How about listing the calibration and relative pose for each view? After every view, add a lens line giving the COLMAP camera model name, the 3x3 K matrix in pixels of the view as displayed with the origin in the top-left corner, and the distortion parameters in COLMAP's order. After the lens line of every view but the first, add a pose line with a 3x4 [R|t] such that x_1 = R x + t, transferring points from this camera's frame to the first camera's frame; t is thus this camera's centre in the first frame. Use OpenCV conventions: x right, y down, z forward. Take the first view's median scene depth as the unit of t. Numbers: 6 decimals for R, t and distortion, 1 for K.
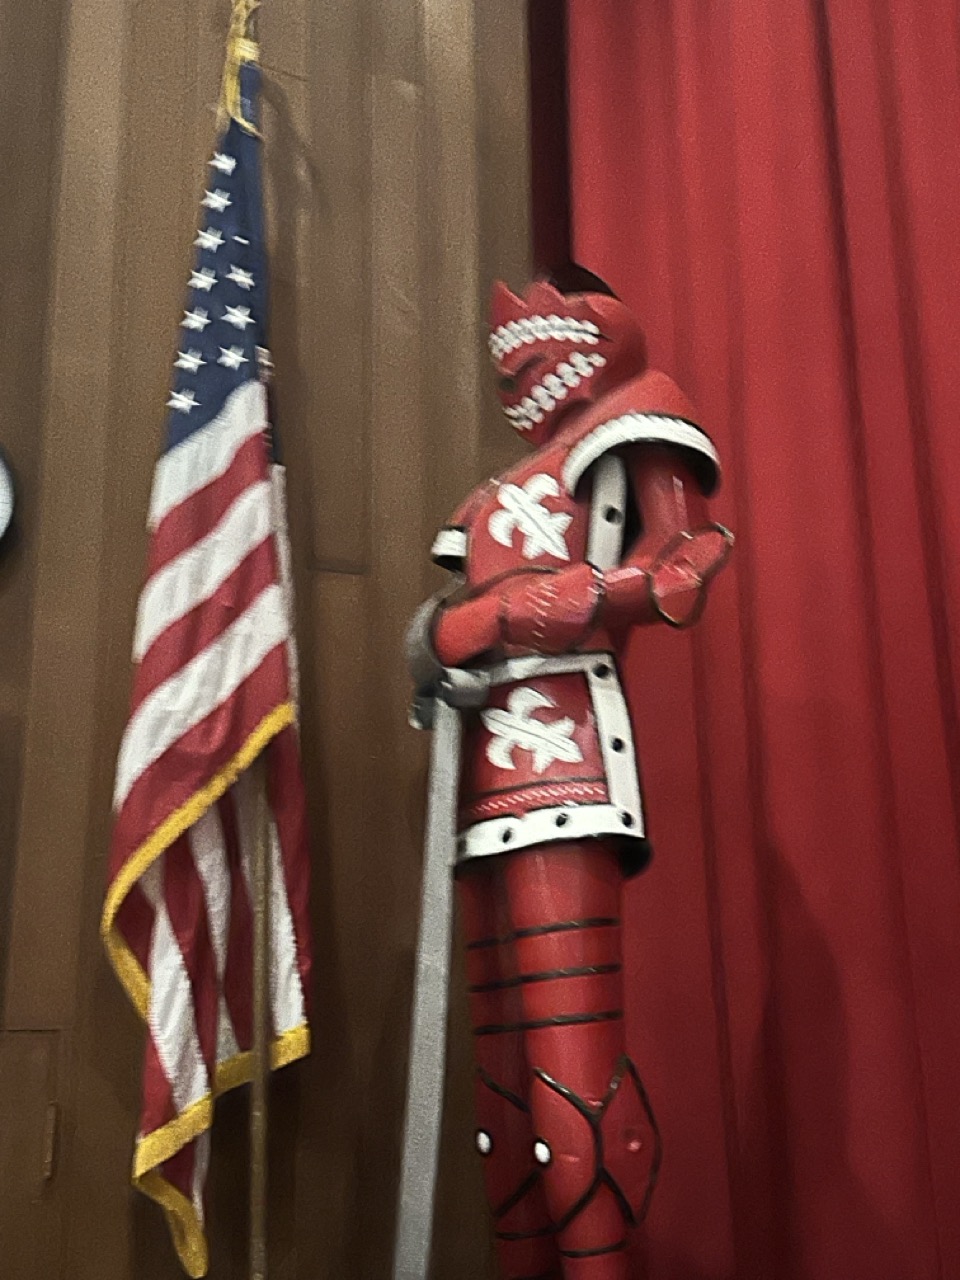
lens RADIAL K [[1589.9, 0, 474.0], [0, 1589.9, 641.5], [0, 0, 1]] dist [0.131826, 0.000000]
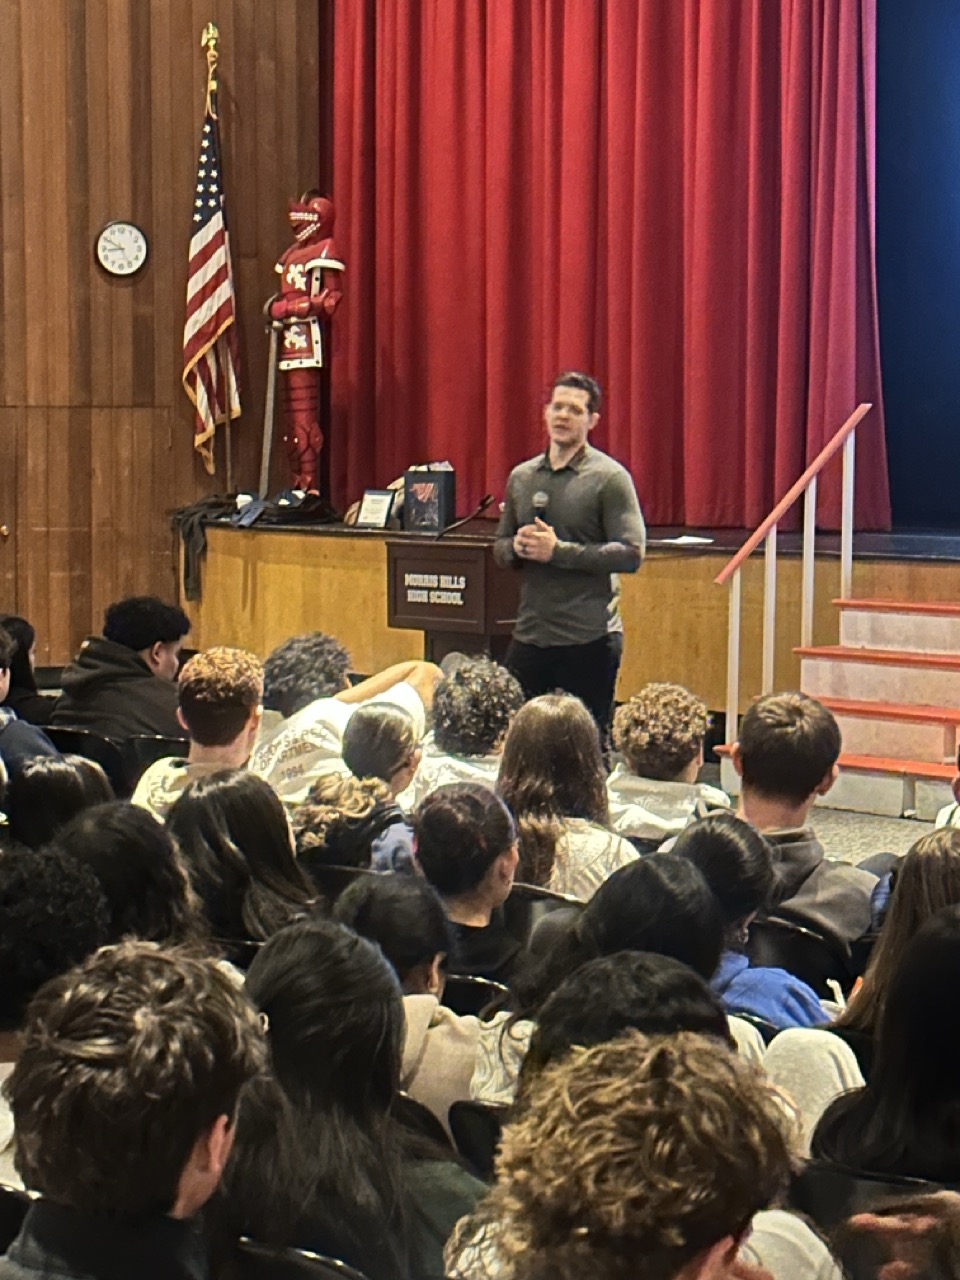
lens RADIAL K [[3619.0, 0, 479.7], [0, 3619.0, 640.0], [0, 0, 1]] dist [-0.060969, 0.000000]
pose [[0.998840, 0.013466, -0.046241, 0.803367], [0.003030, 0.940643, 0.339384, -1.993825], [0.048067, -0.339130, 0.939511, -6.677275]]
